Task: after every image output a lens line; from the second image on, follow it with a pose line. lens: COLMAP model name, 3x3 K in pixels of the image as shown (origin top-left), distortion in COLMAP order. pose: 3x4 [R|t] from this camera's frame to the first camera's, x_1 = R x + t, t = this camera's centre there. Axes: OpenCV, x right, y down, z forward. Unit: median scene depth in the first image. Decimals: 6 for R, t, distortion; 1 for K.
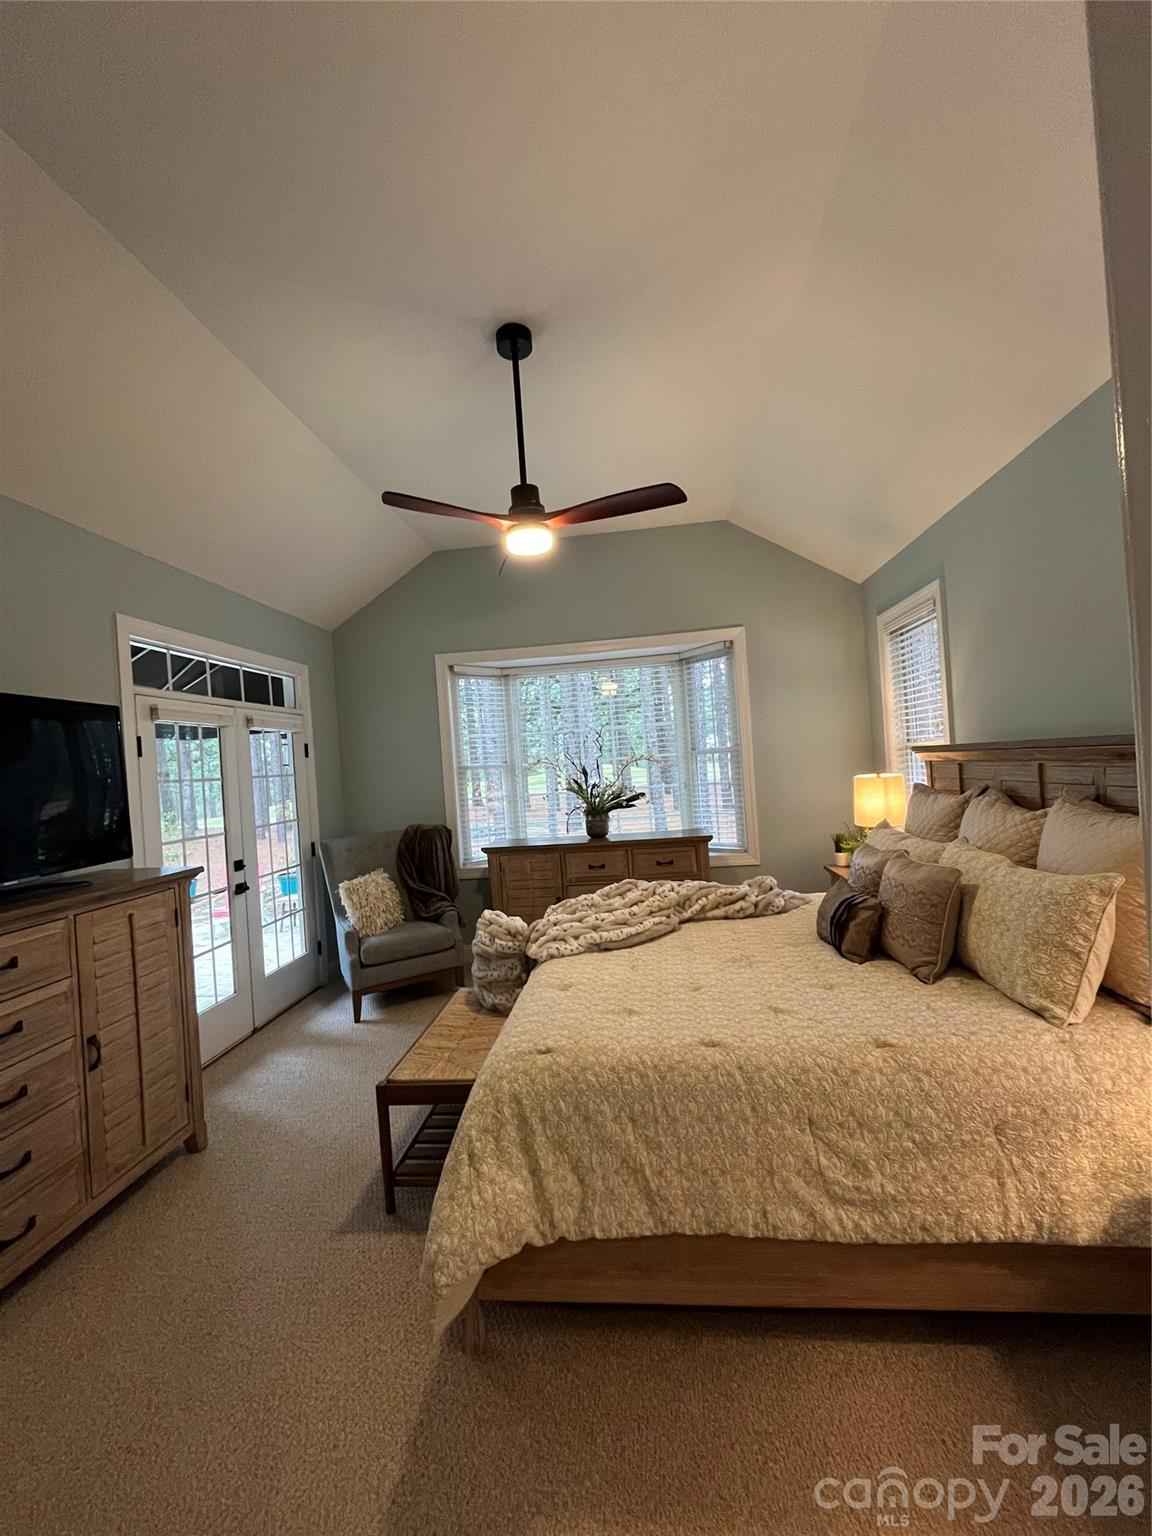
lens RADIAL K [[609.5, 0, 576.0], [0, 609.5, 768.0], [0, 0, 1]] dist [-0.000655, -0.000115]
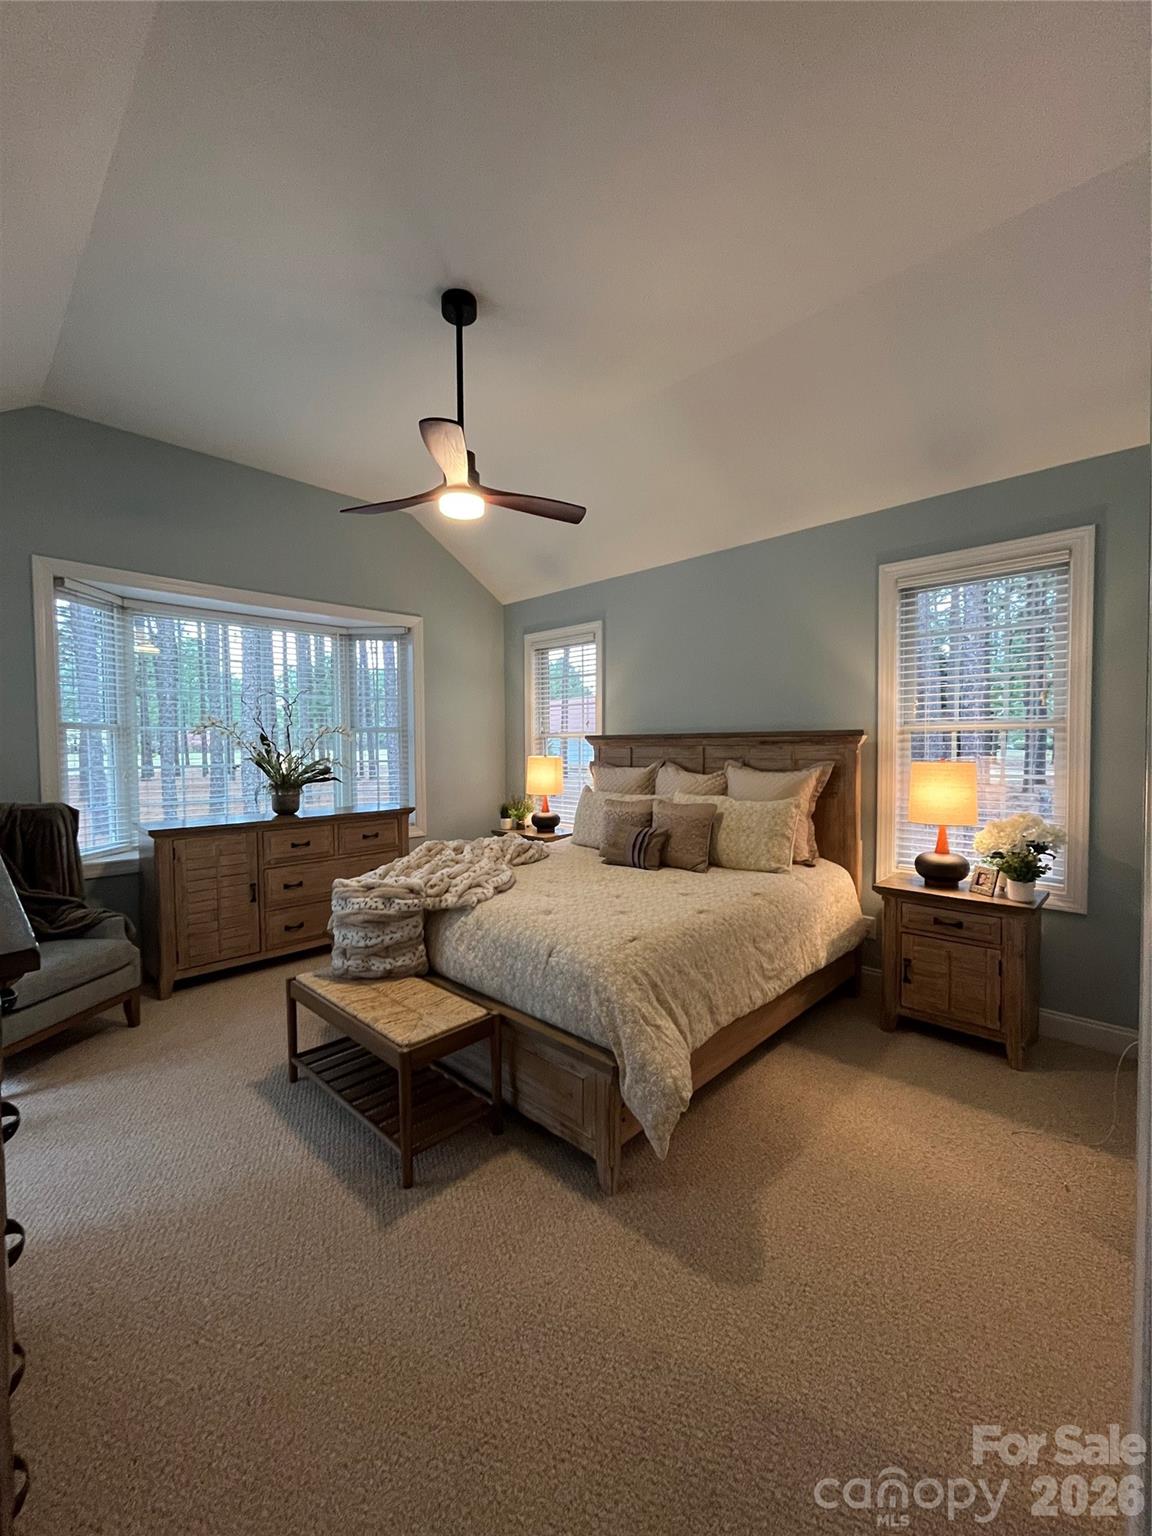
lens RADIAL K [[609.5, 0, 576.0], [0, 609.5, 768.0], [0, 0, 1]] dist [-0.000655, -0.000115]
pose [[0.625913, 0.031417, 0.779259, -0.706063], [-0.032508, 0.999371, -0.014180, 0.078292], [-0.779215, -0.016456, 0.626541, 0.183839]]
